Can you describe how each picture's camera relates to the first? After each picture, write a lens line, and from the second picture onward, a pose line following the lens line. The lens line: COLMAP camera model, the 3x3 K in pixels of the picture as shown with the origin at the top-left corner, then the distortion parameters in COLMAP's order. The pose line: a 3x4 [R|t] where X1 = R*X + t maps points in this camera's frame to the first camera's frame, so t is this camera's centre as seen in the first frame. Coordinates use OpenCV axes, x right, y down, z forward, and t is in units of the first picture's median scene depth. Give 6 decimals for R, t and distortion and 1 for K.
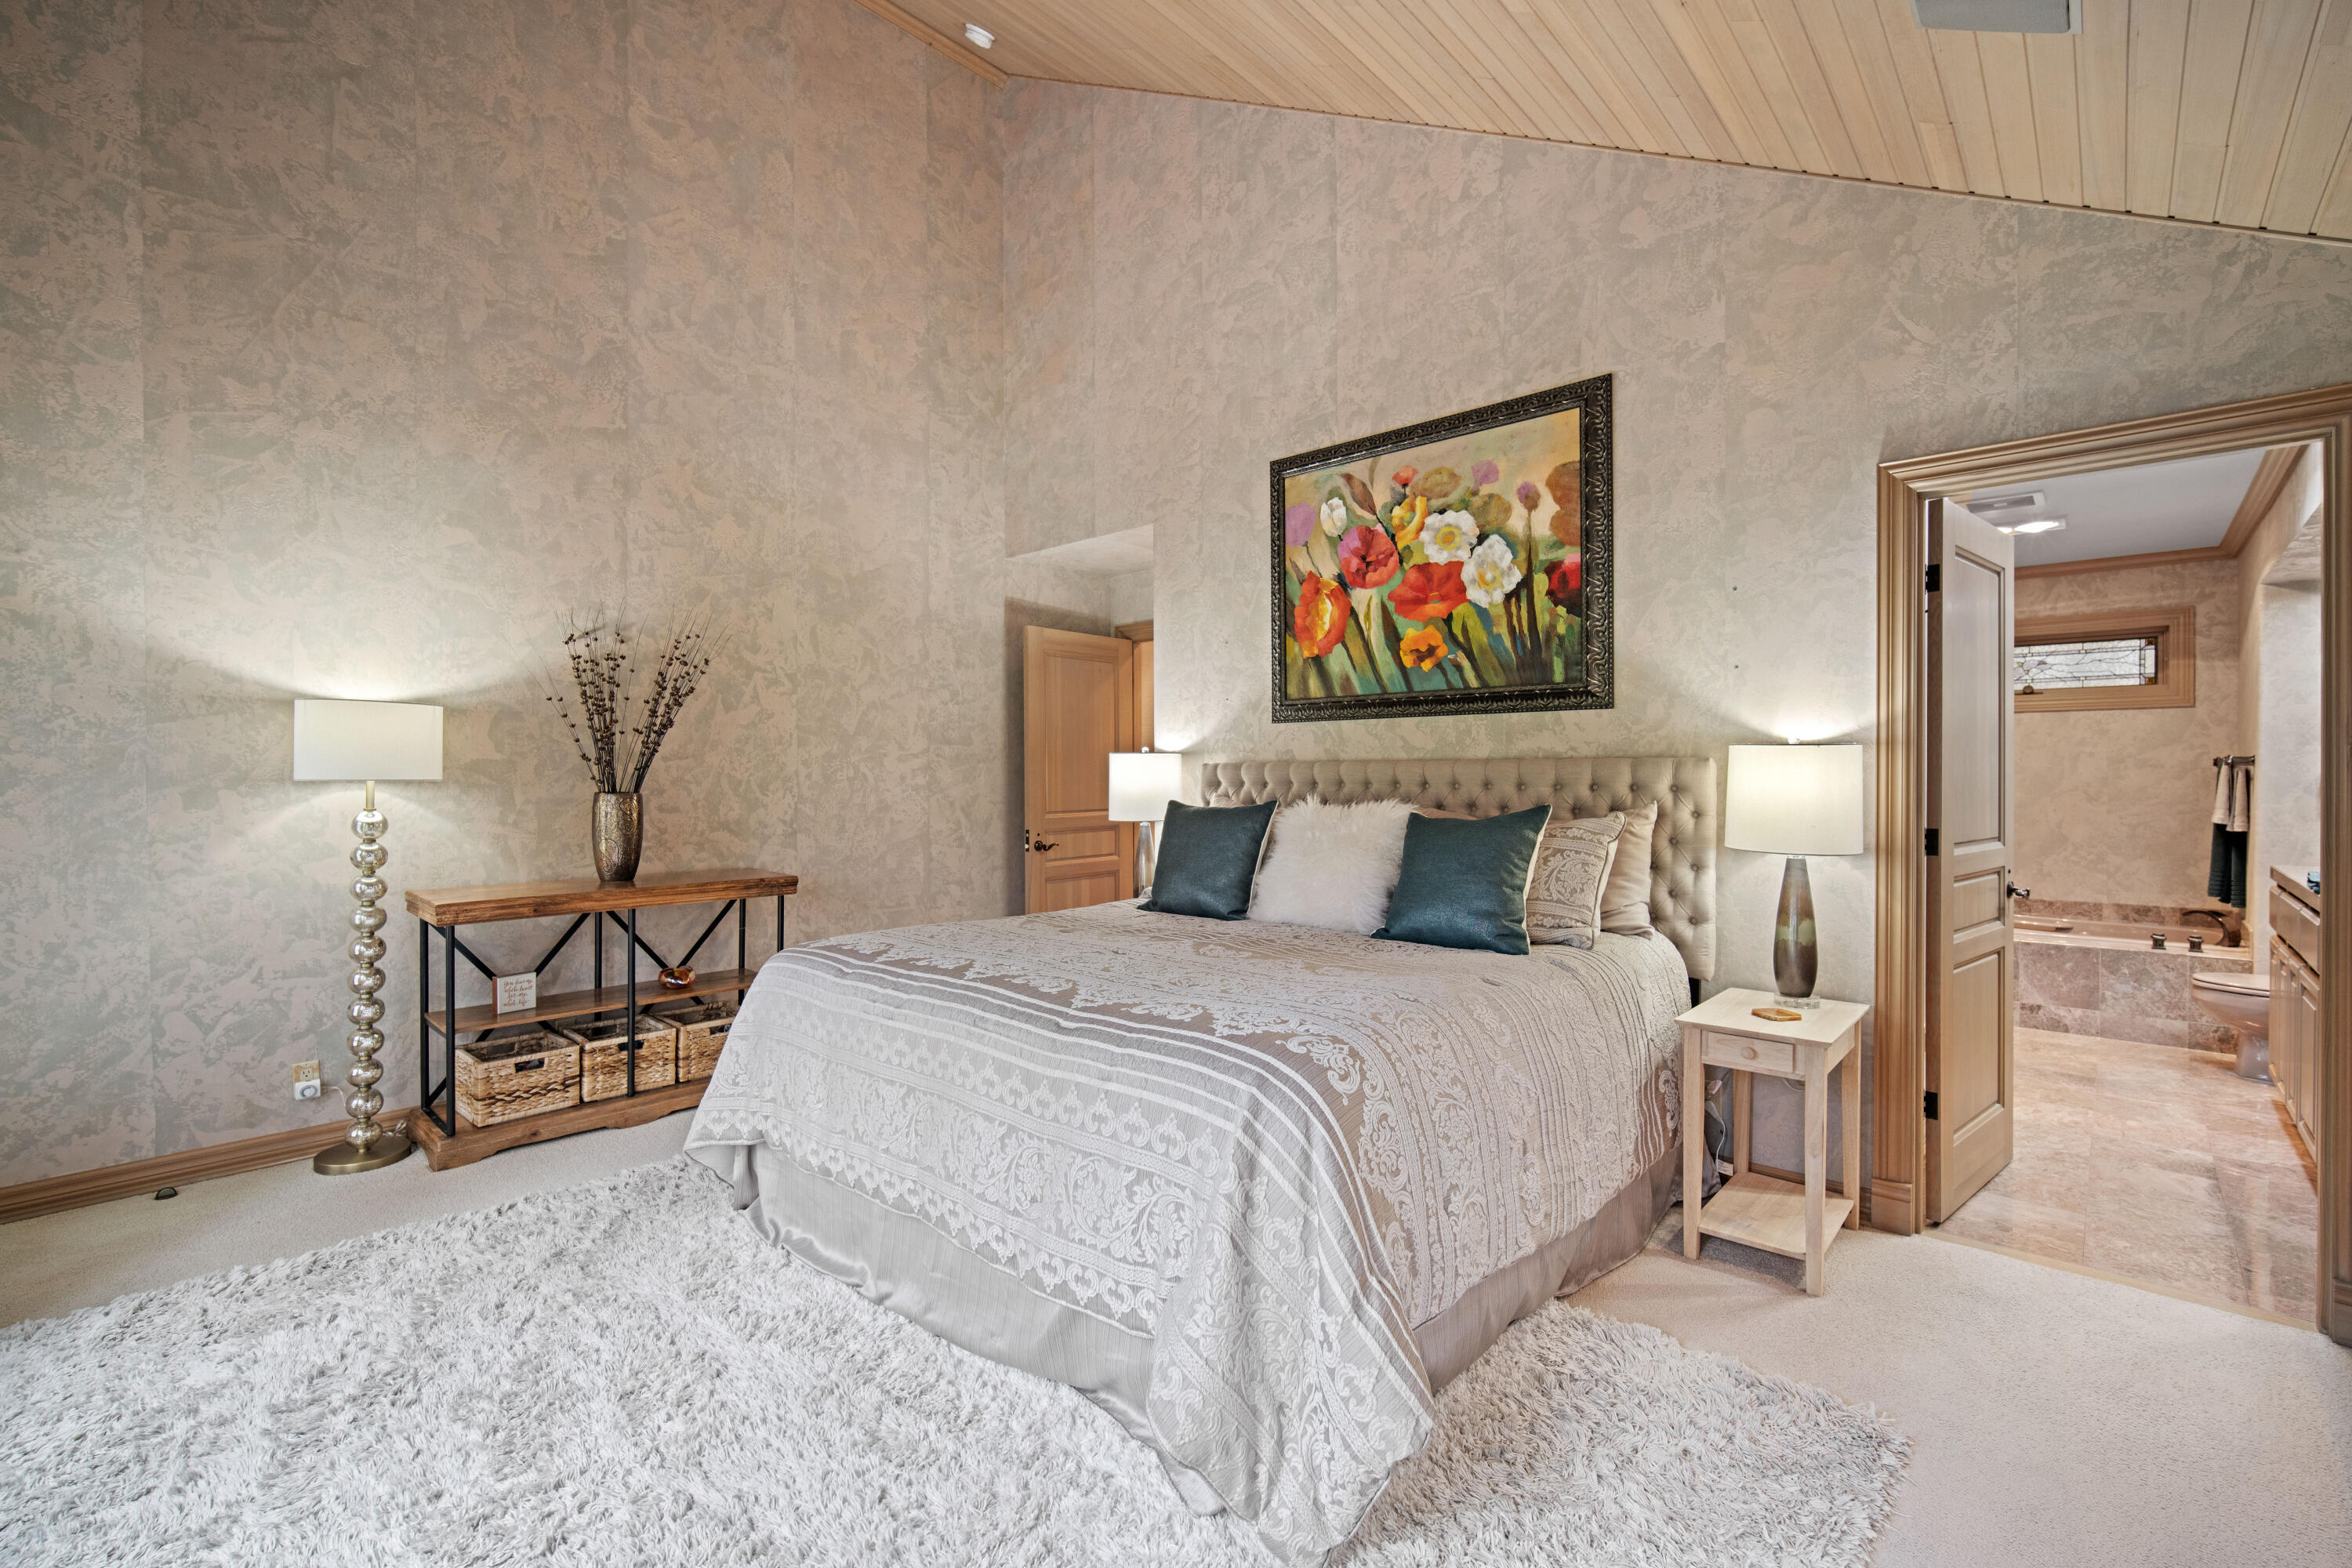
lens RADIAL K [[1034.5, 0, 1166.7], [0, 1034.5, 782.0], [0, 0, 1]] dist [-0.005680, 0.000131]
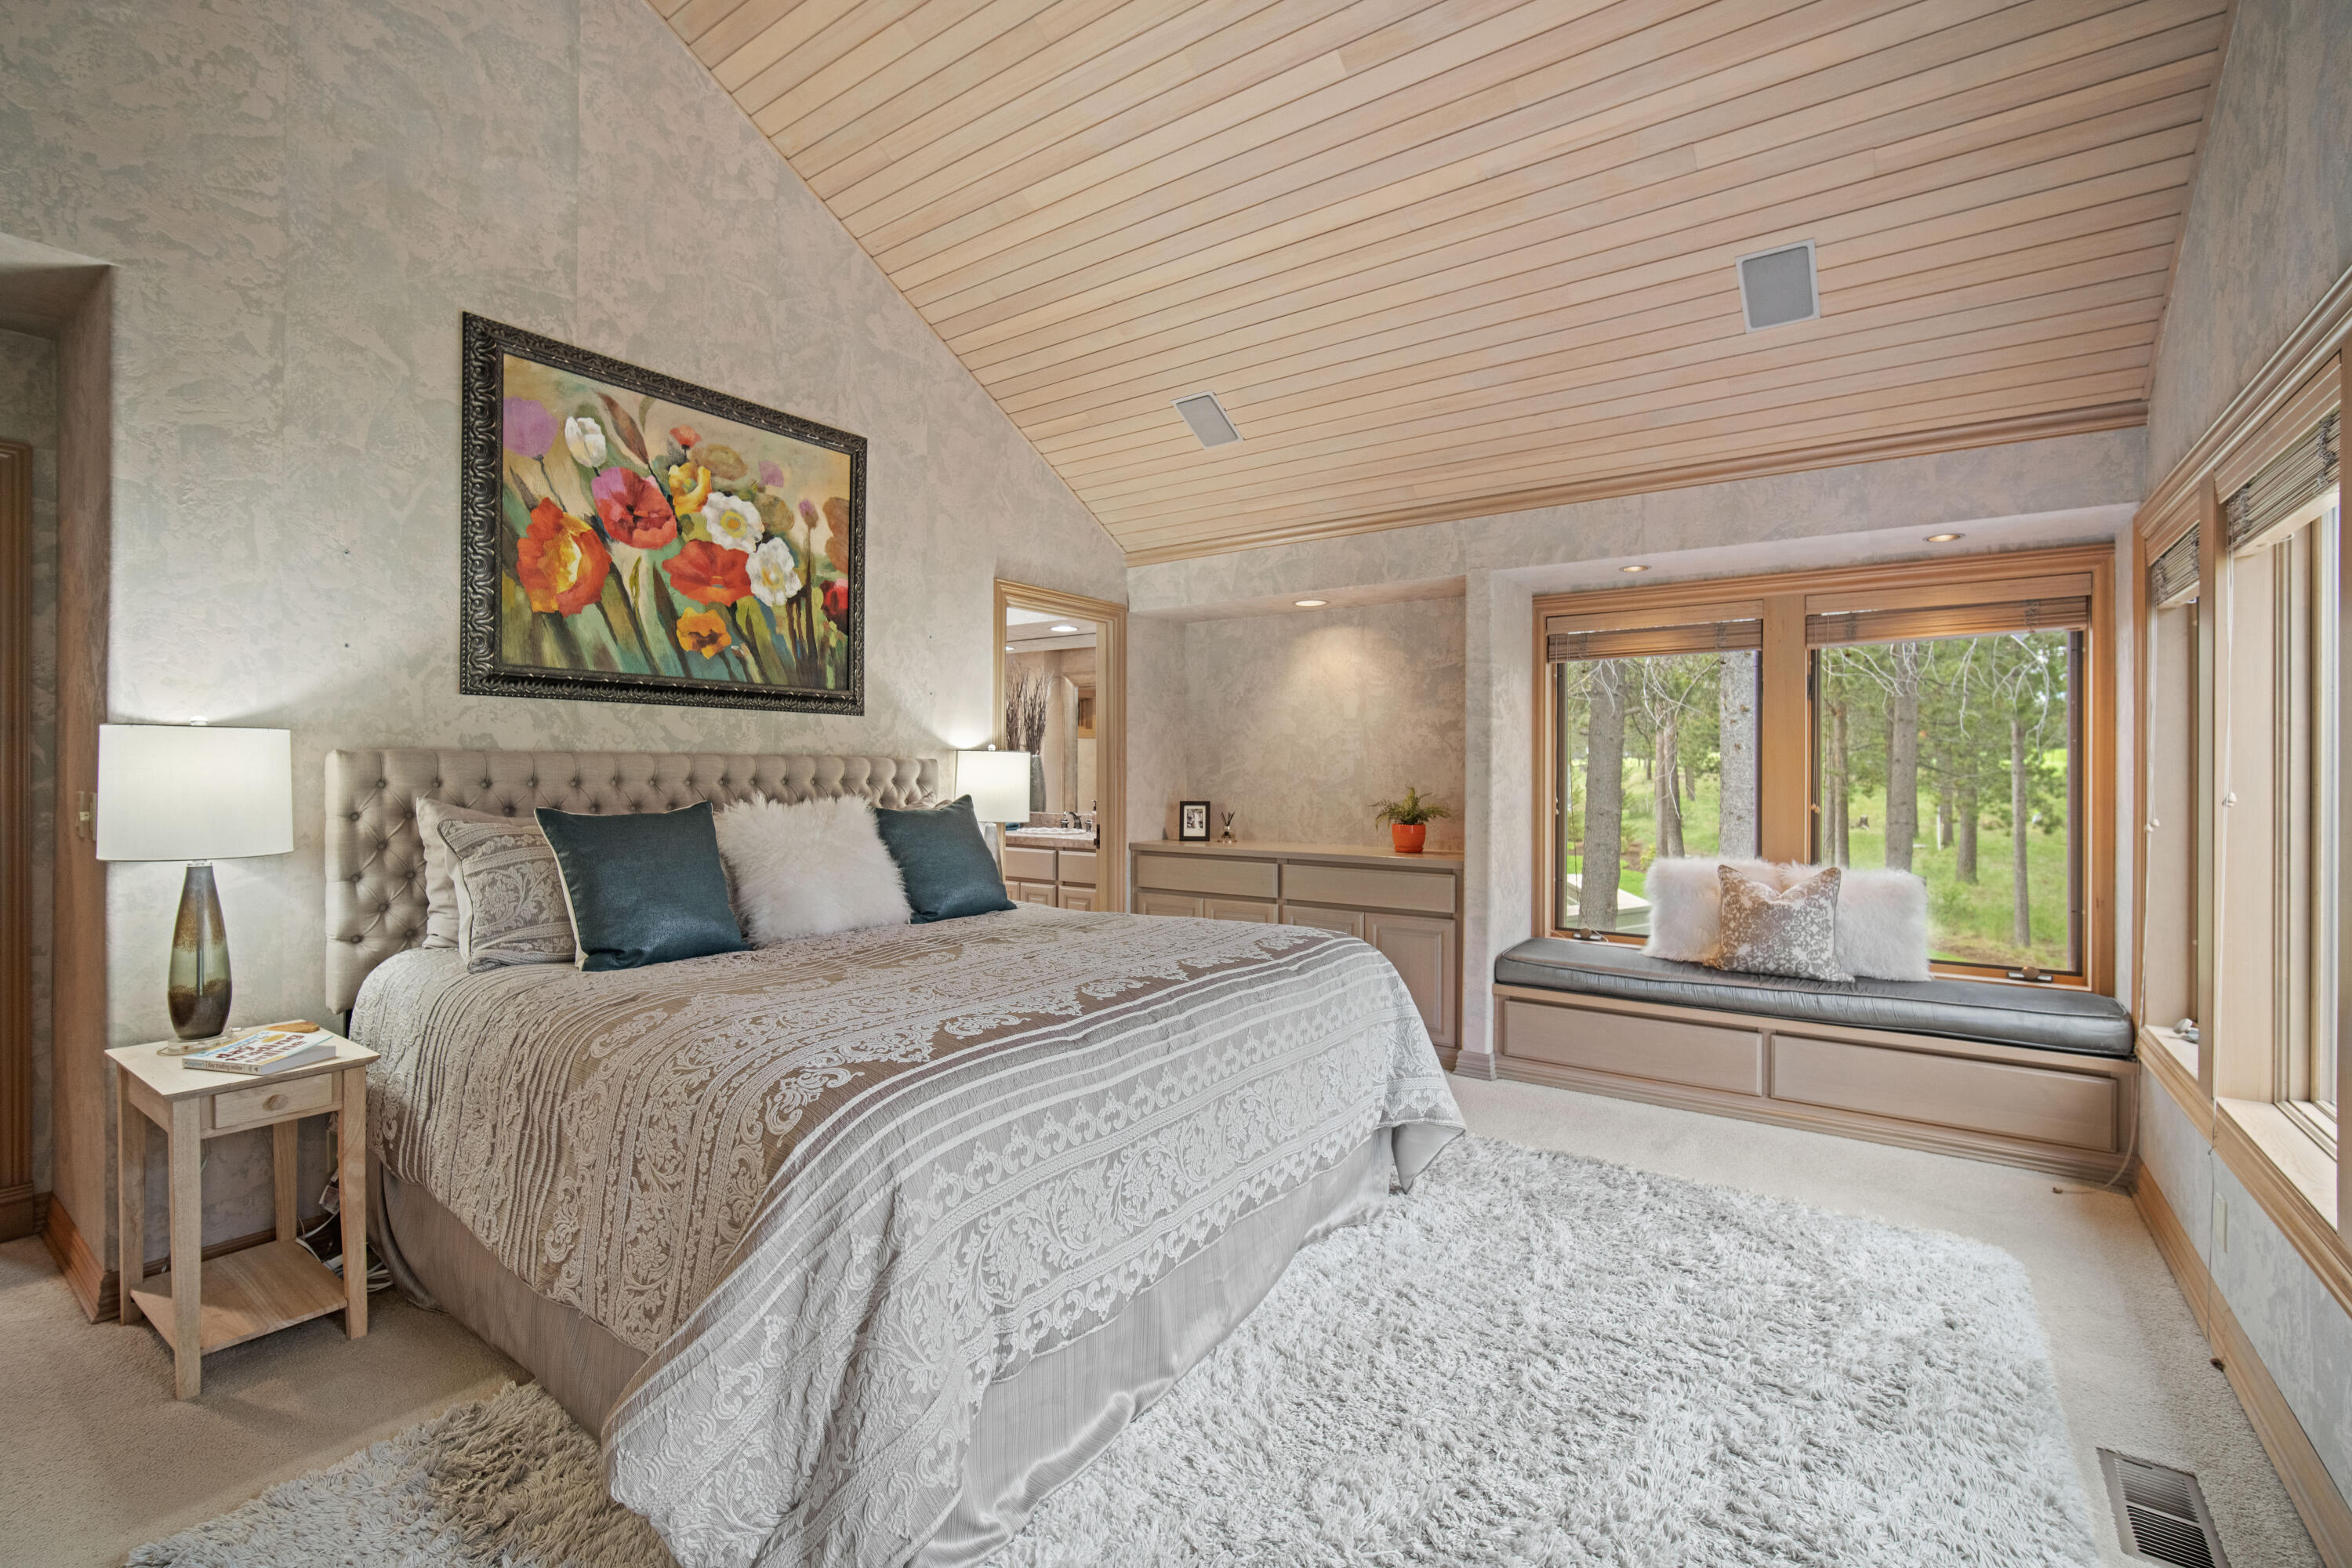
lens RADIAL K [[1039.2, 0, 1135.4], [0, 1039.2, 764.2], [0, 0, 1]] dist [-0.001767, 0.000094]
pose [[-0.102357, 0.004742, 0.994736, -0.693107], [0.000867, 0.999989, -0.004678, -0.007703], [-0.994747, 0.000384, -0.102360, 0.696132]]
